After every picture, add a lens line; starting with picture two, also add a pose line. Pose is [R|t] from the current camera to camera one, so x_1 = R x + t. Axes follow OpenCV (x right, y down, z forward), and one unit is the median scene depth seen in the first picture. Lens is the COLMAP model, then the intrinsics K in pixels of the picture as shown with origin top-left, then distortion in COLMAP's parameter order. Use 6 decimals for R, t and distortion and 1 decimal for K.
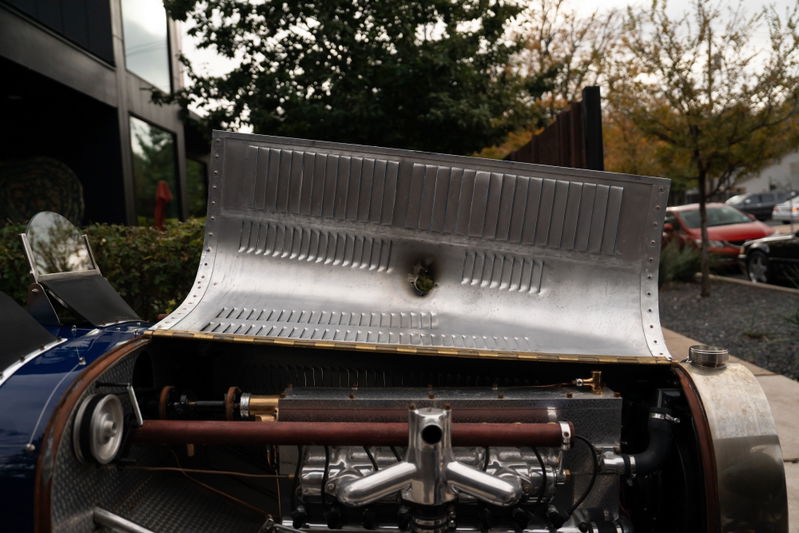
lens RADIAL K [[656.5, 0, 399.5], [0, 656.5, 266.5], [0, 0, 1]] dist [-0.024975, 0.008628]
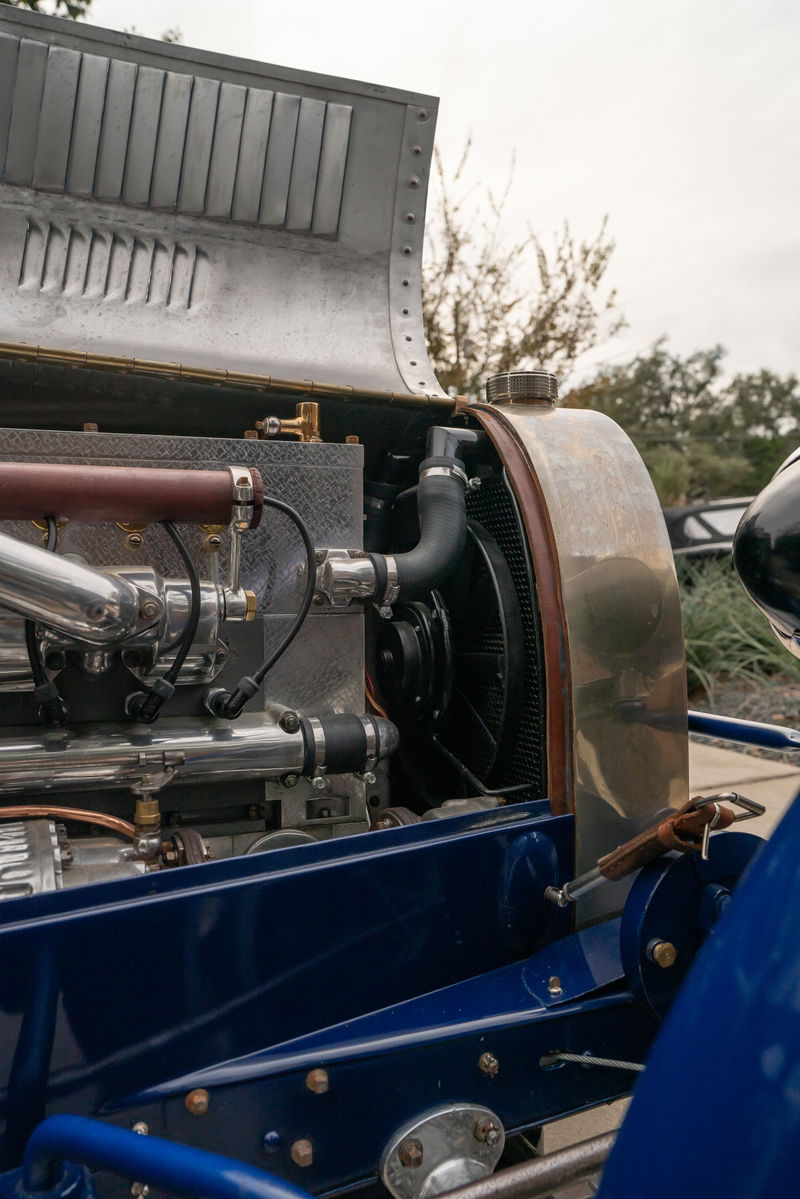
lens RADIAL K [[973.6, 0, 400.0], [0, 973.6, 599.5], [0, 0, 1]] dist [-0.043621, 0.005859]
pose [[0.930172, -0.019015, 0.366631, 0.093098], [0.039081, 0.998112, -0.047387, 0.290486], [-0.365038, 0.058406, 0.929159, 0.302039]]
